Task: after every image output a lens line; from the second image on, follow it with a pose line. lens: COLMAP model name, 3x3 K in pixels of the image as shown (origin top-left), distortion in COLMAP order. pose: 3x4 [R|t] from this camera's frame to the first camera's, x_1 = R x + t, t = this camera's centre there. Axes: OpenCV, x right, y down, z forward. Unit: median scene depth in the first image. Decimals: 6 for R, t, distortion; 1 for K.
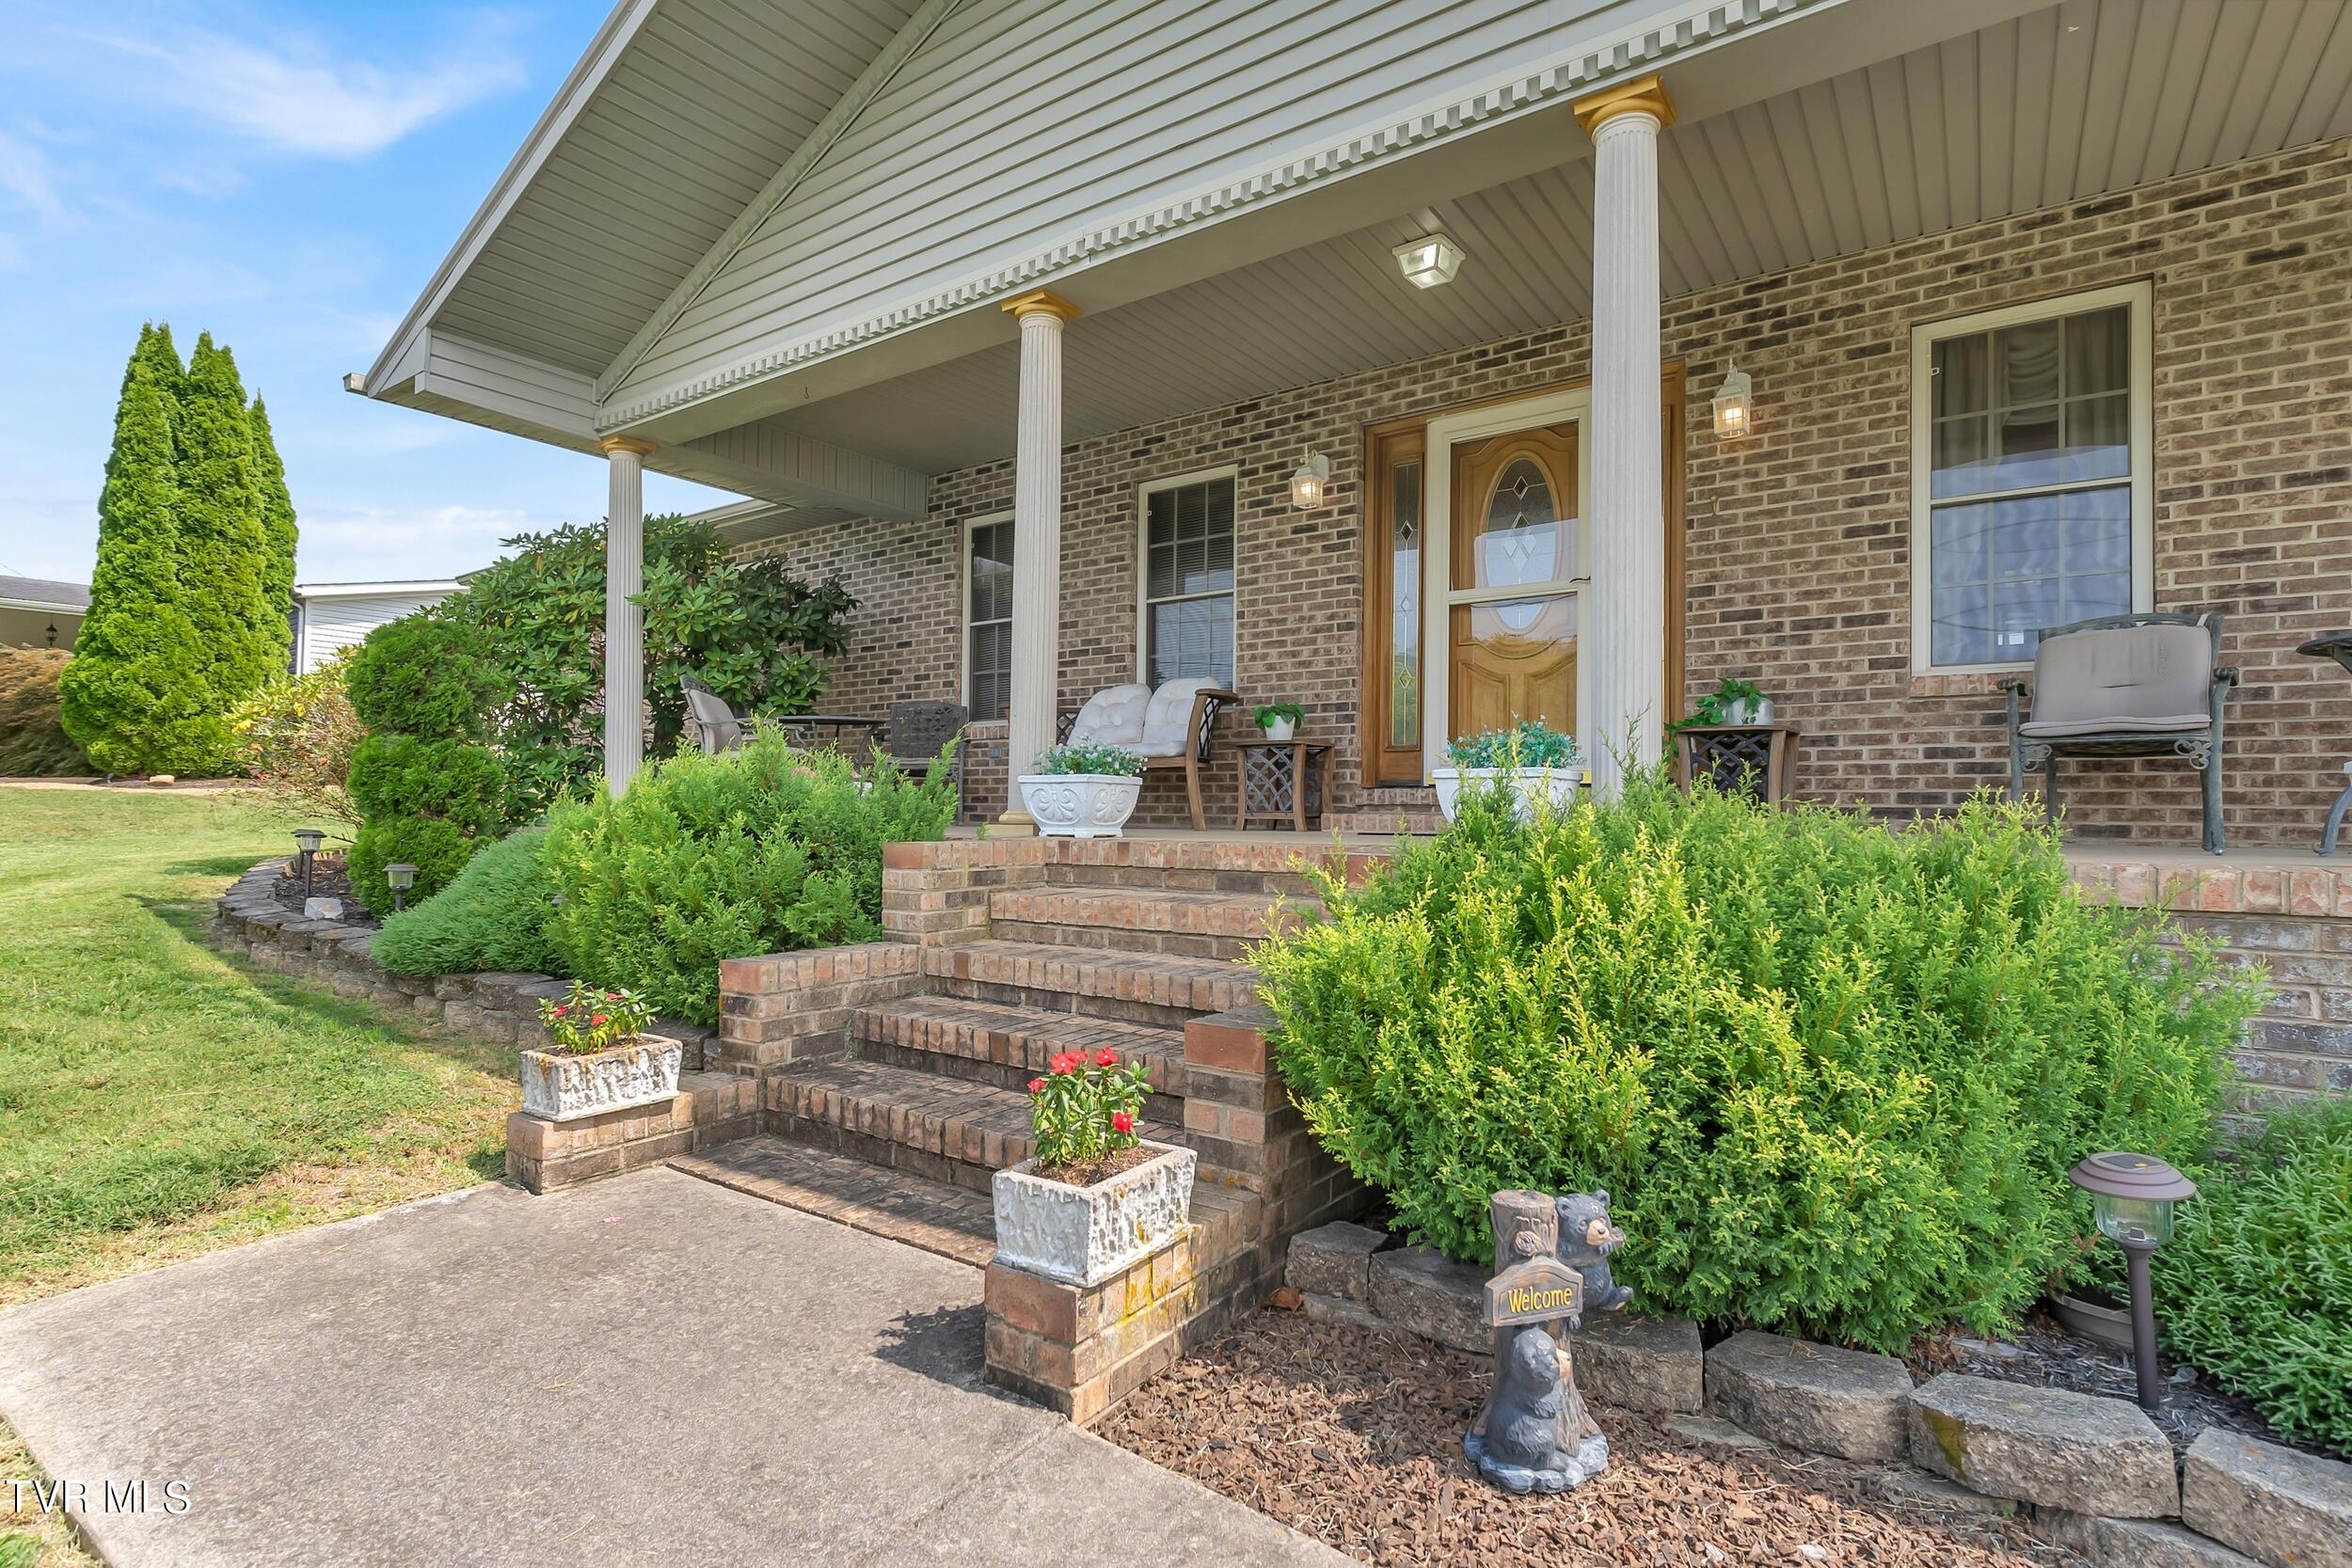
lens RADIAL K [[1098.7, 0, 1176.0], [0, 1098.7, 784.0], [0, 0, 1]] dist [0.018852, 0.000049]
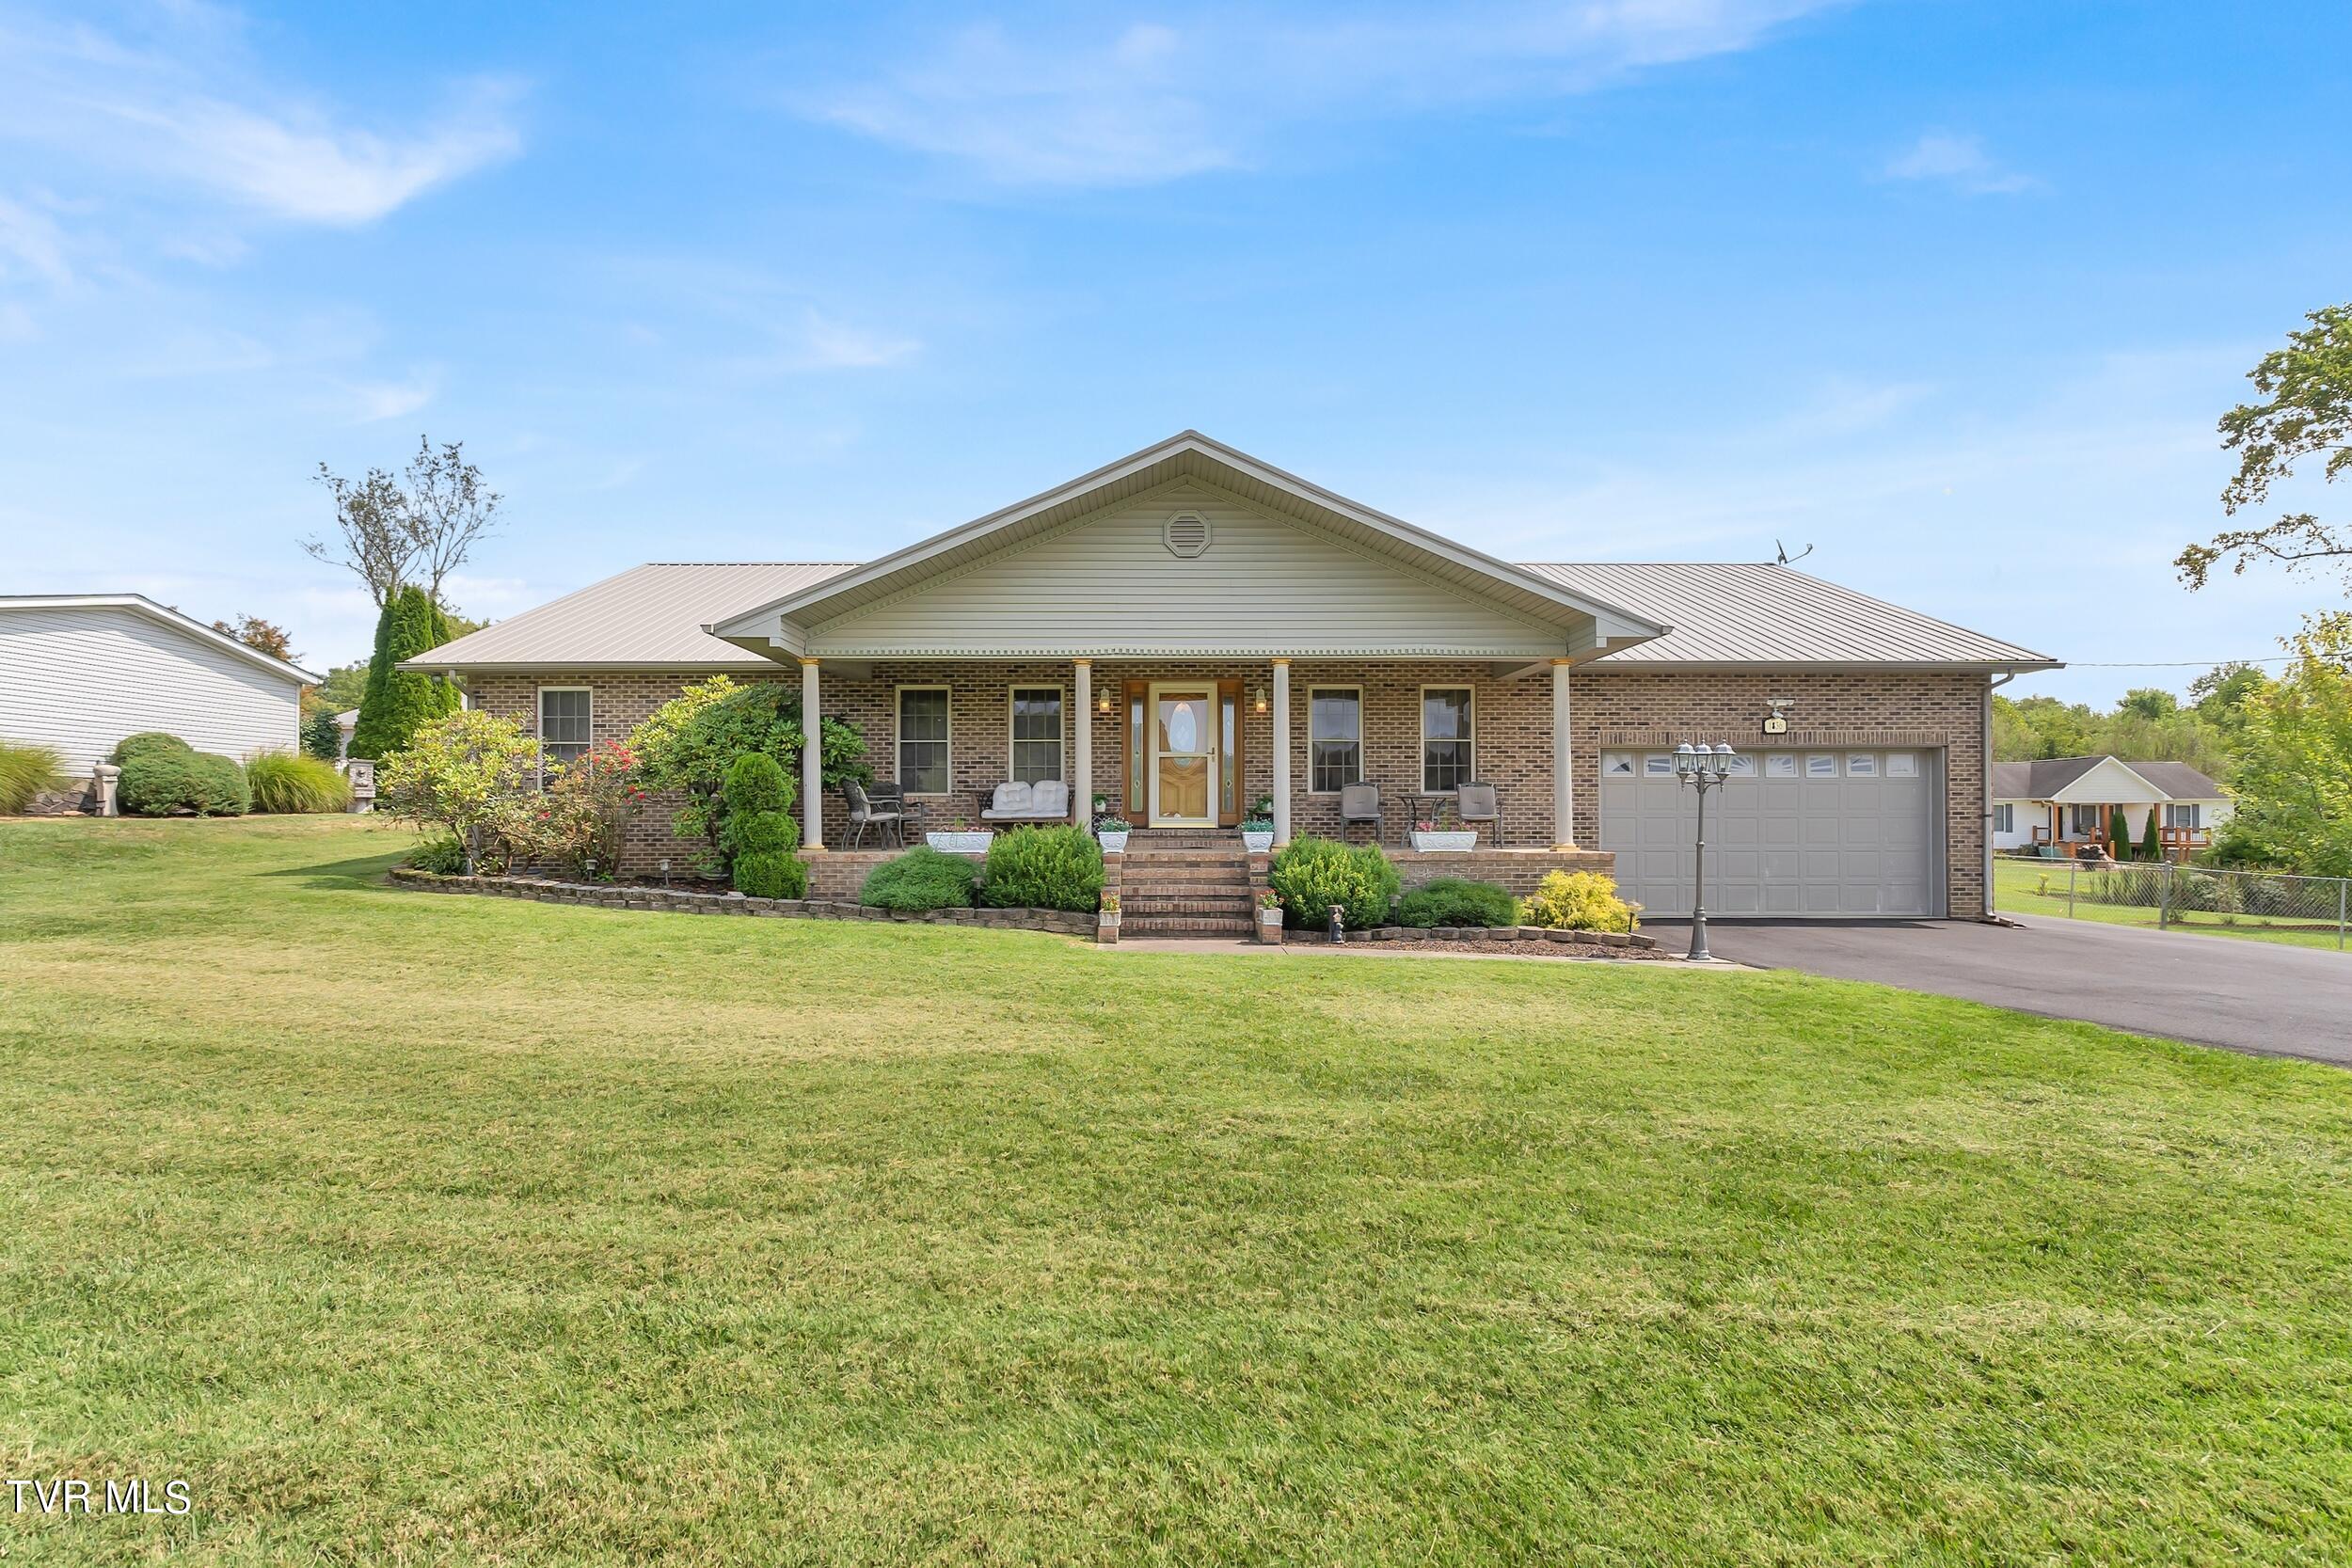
lens RADIAL K [[1098.7, 0, 1176.0], [0, 1098.7, 784.0], [0, 0, 1]] dist [0.018852, 0.000049]
pose [[0.794026, 0.011607, 0.607773, -1.570557], [-0.010088, 0.999932, -0.005916, -0.107311], [-0.607800, -0.001434, 0.794089, -1.288994]]
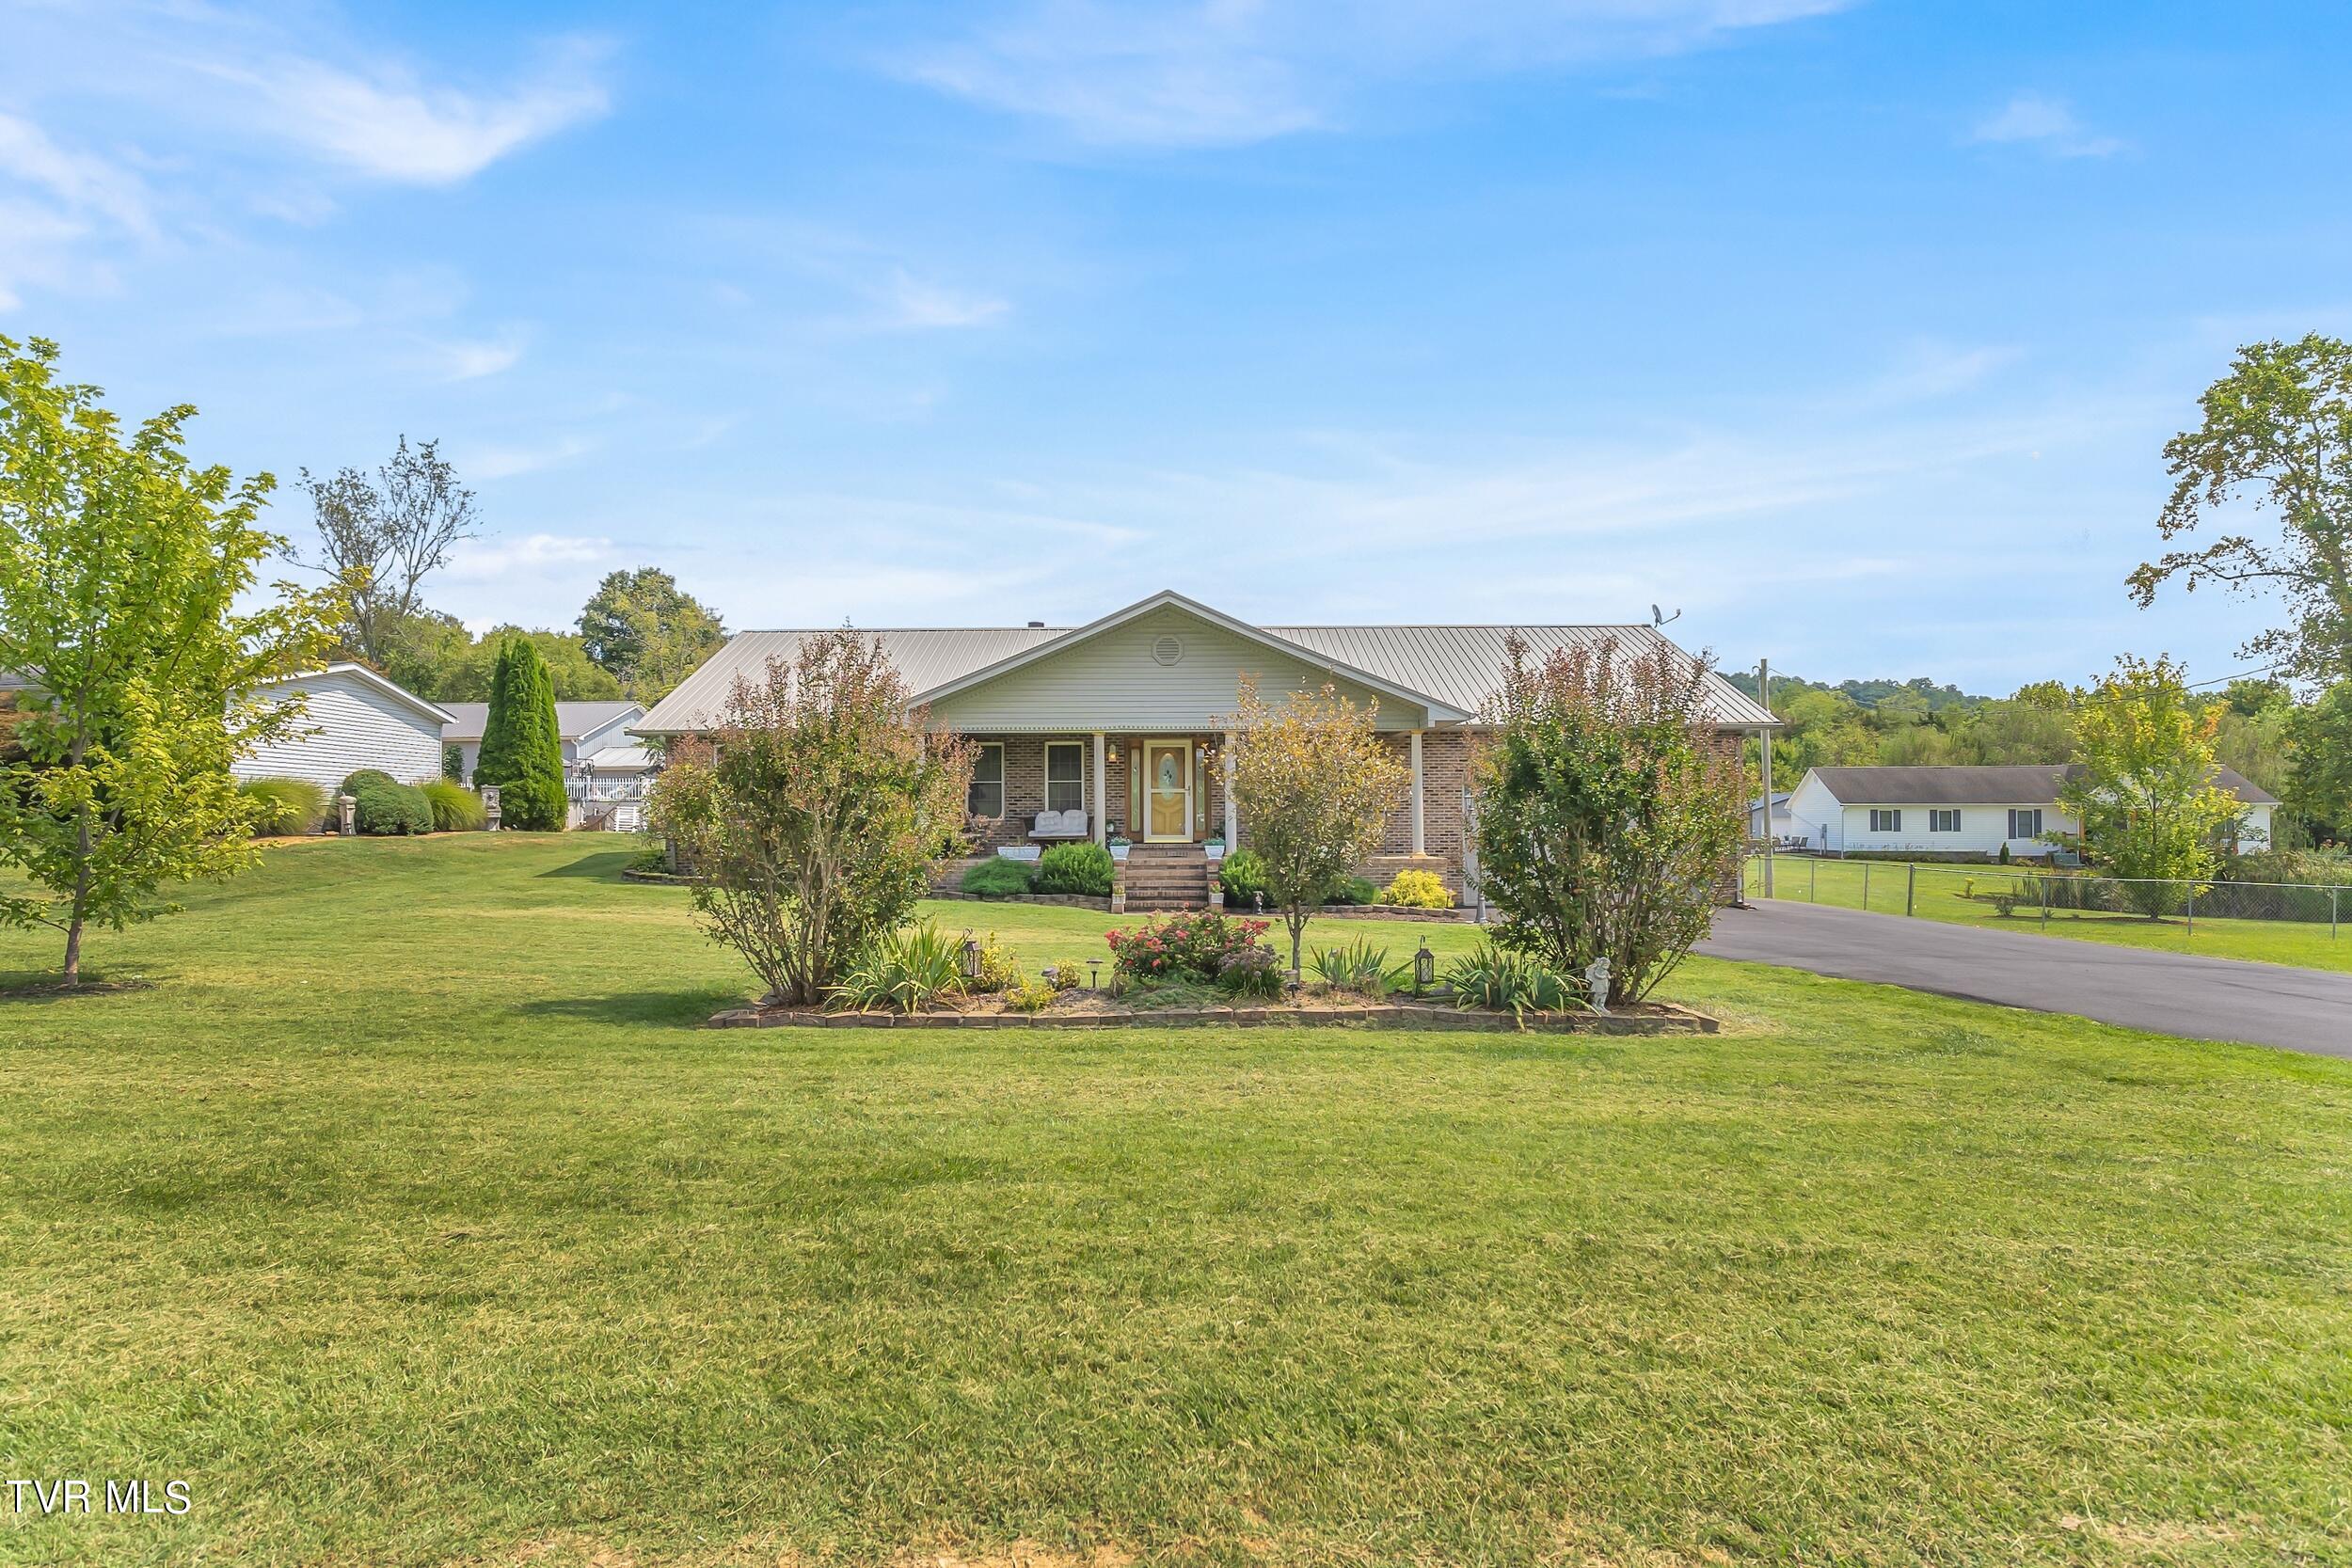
lens RADIAL K [[1282.9, 0, 1176.0], [0, 1282.9, 784.0], [0, 0, 1]] dist [0.001421, 0.000202]
pose [[0.798103, 0.008418, 0.602462, -2.778843], [-0.005866, 0.999964, -0.006201, -0.208325], [-0.602492, 0.001415, 0.798123, -3.013774]]
